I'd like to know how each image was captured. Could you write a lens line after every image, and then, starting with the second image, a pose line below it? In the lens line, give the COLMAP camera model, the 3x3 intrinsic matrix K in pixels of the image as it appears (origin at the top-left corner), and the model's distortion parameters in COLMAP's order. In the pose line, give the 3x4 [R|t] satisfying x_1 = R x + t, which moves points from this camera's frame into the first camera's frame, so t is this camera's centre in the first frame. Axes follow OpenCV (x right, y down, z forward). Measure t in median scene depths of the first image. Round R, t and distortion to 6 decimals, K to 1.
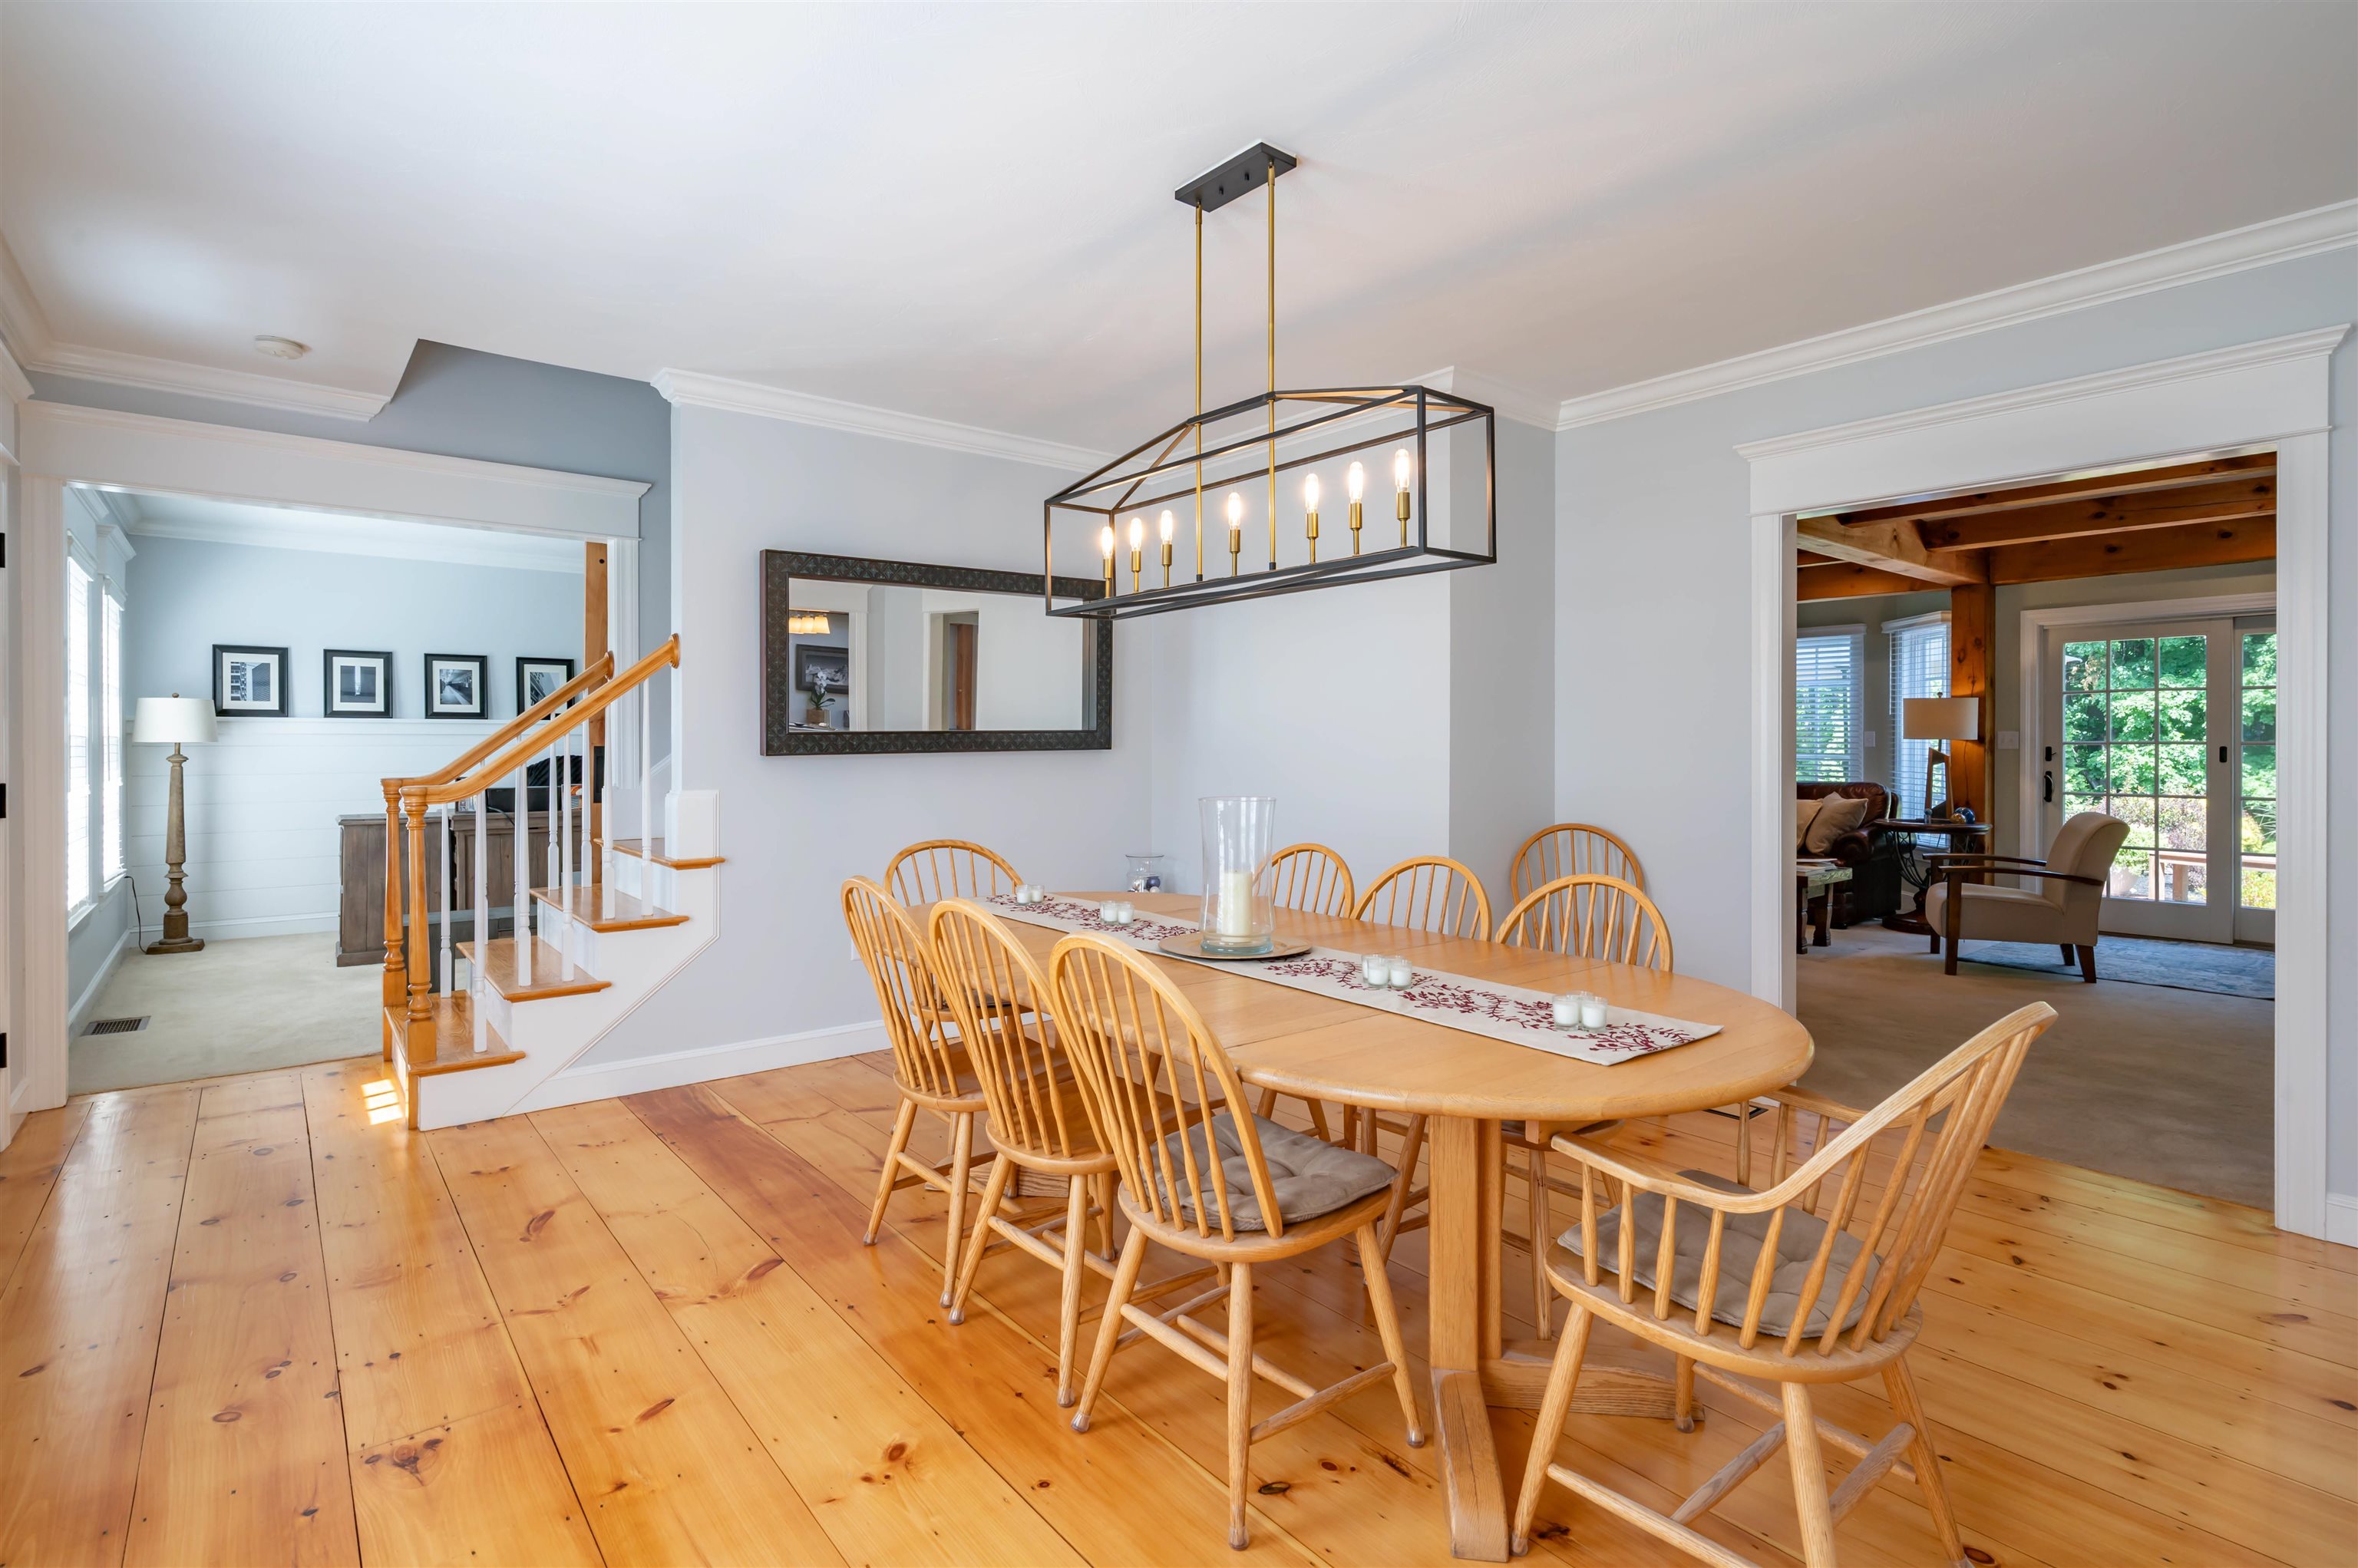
lens RADIAL K [[1177.5, 0, 1161.7], [0, 1177.5, 768.4], [0, 0, 1]] dist [-0.018096, -0.000112]
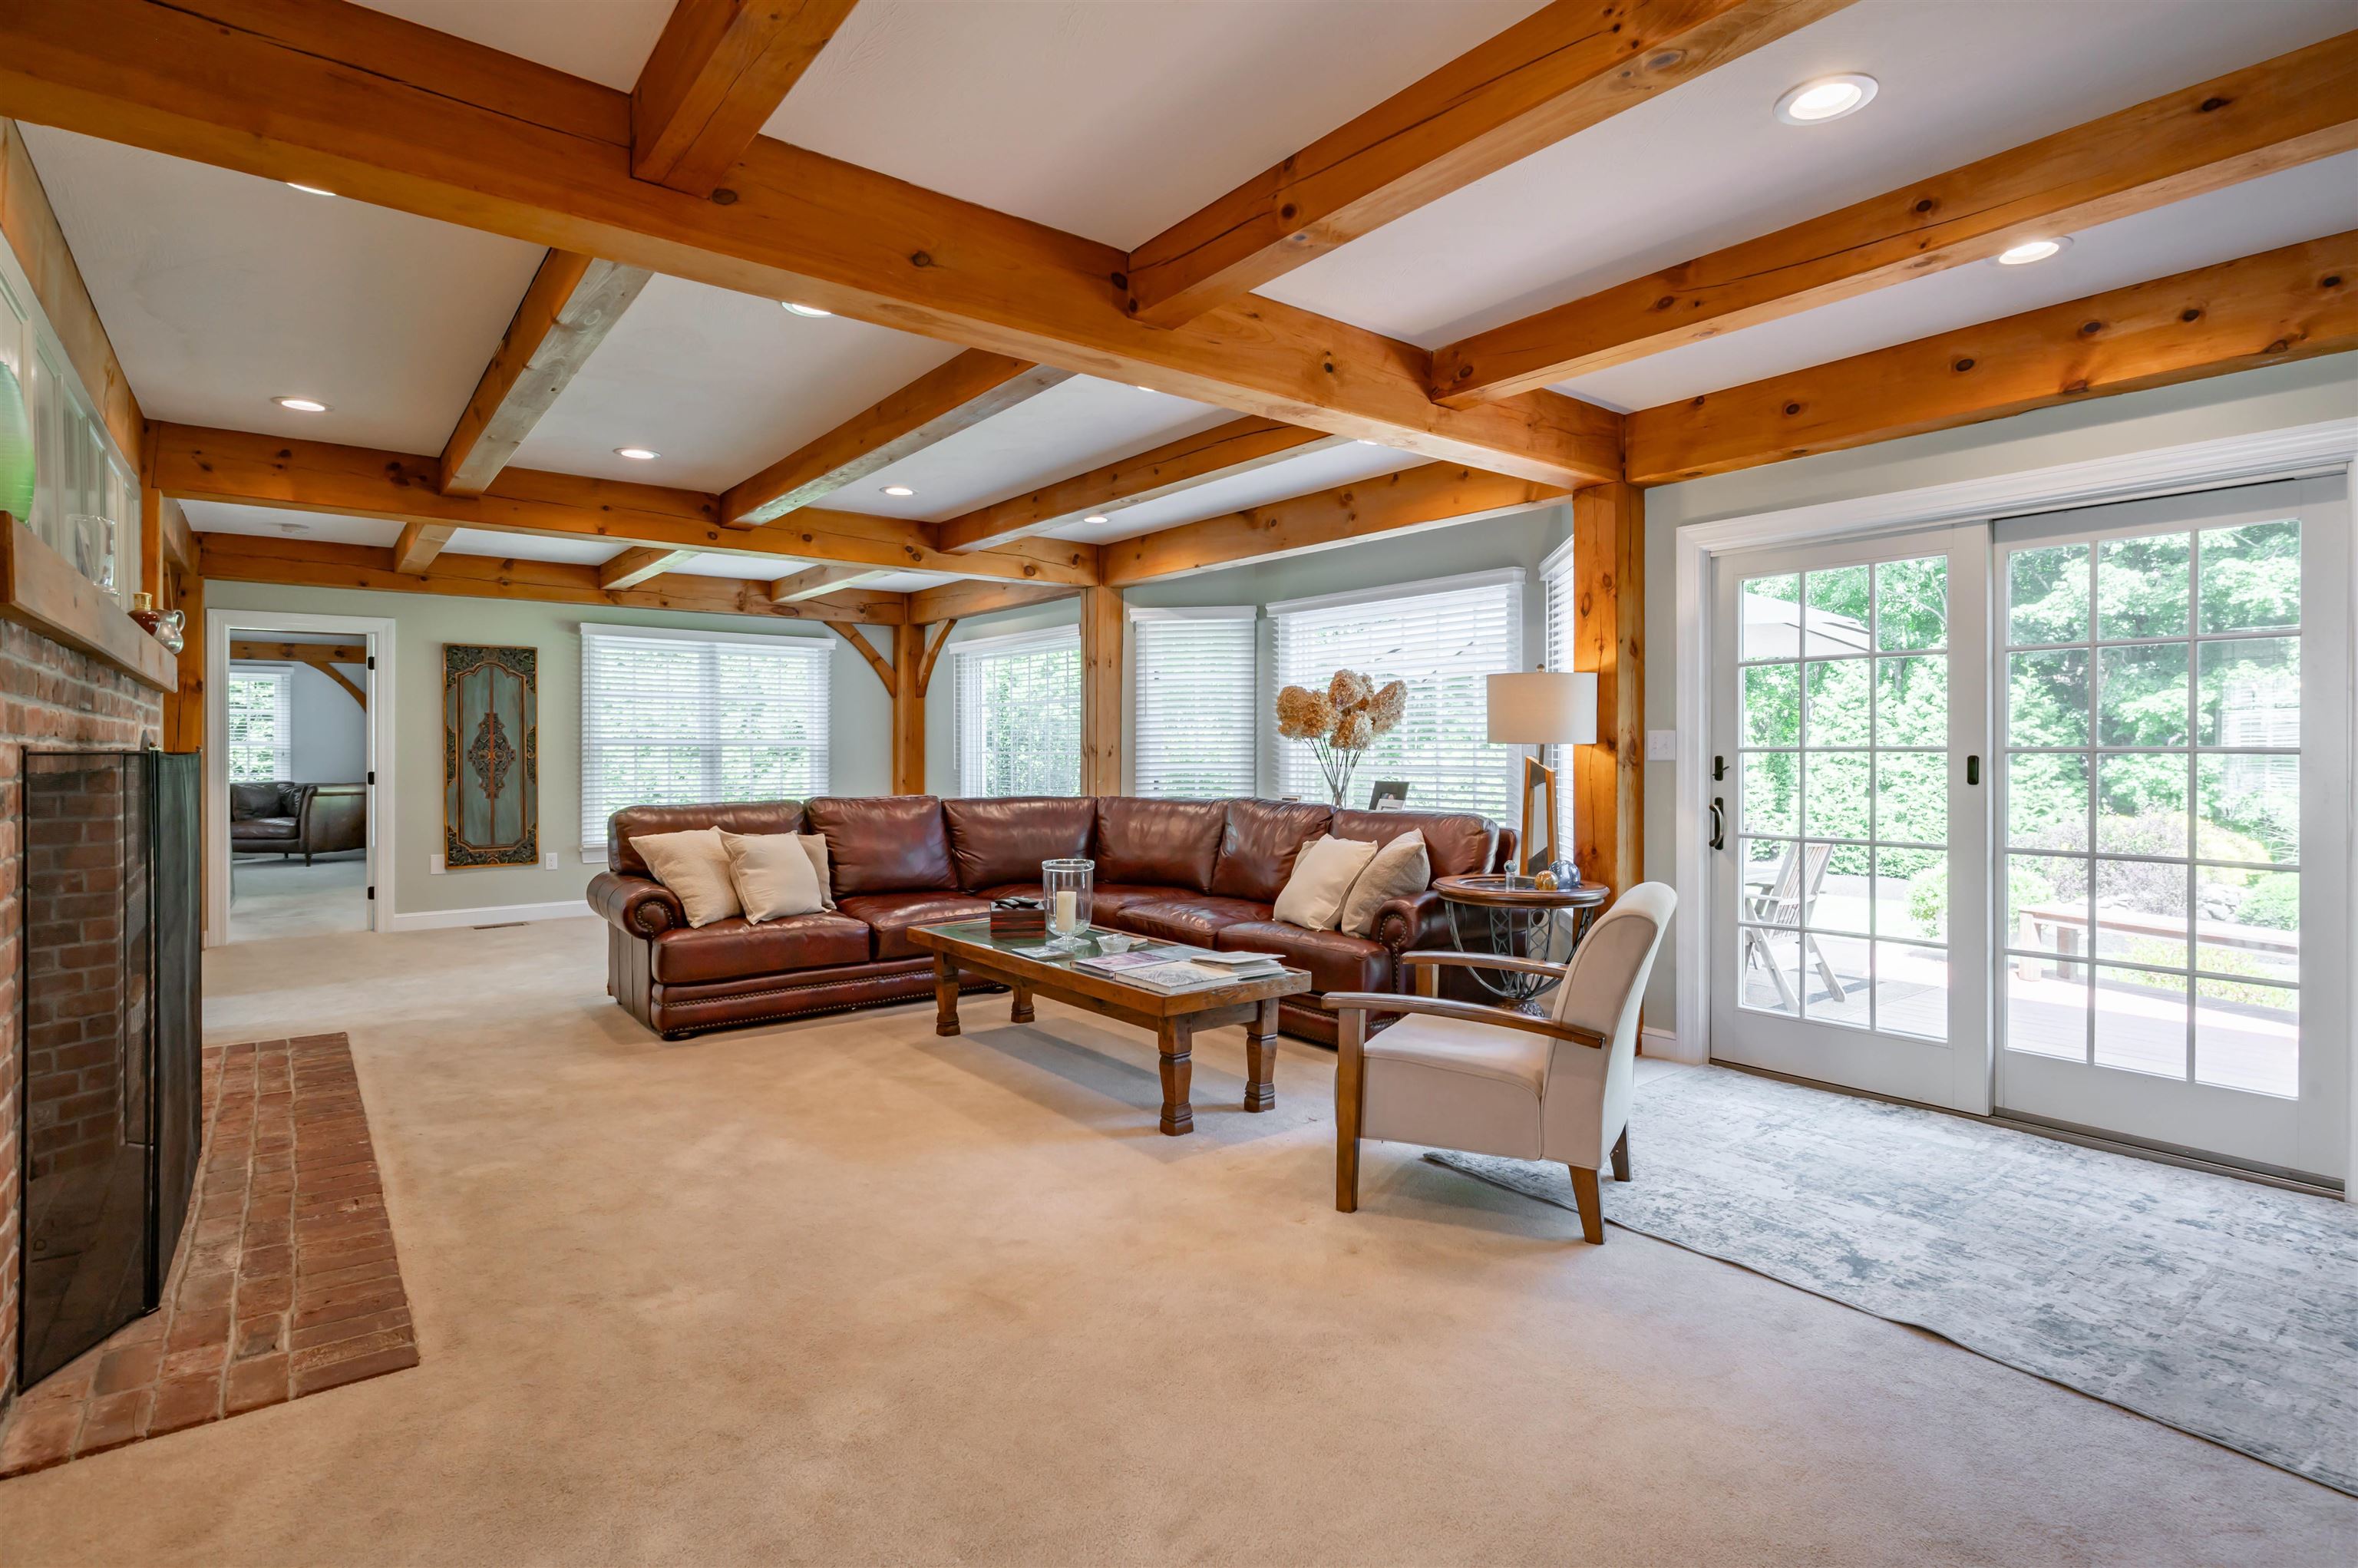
lens RADIAL K [[1177.5, 0, 1185.8], [0, 1177.5, 777.8], [0, 0, 1]] dist [-0.018096, -0.000112]
pose [[0.999560, 0.003181, -0.029492, 0.502498], [-0.003118, 0.999993, 0.002189, -0.007936], [0.029498, -0.002096, 0.999563, 0.392111]]
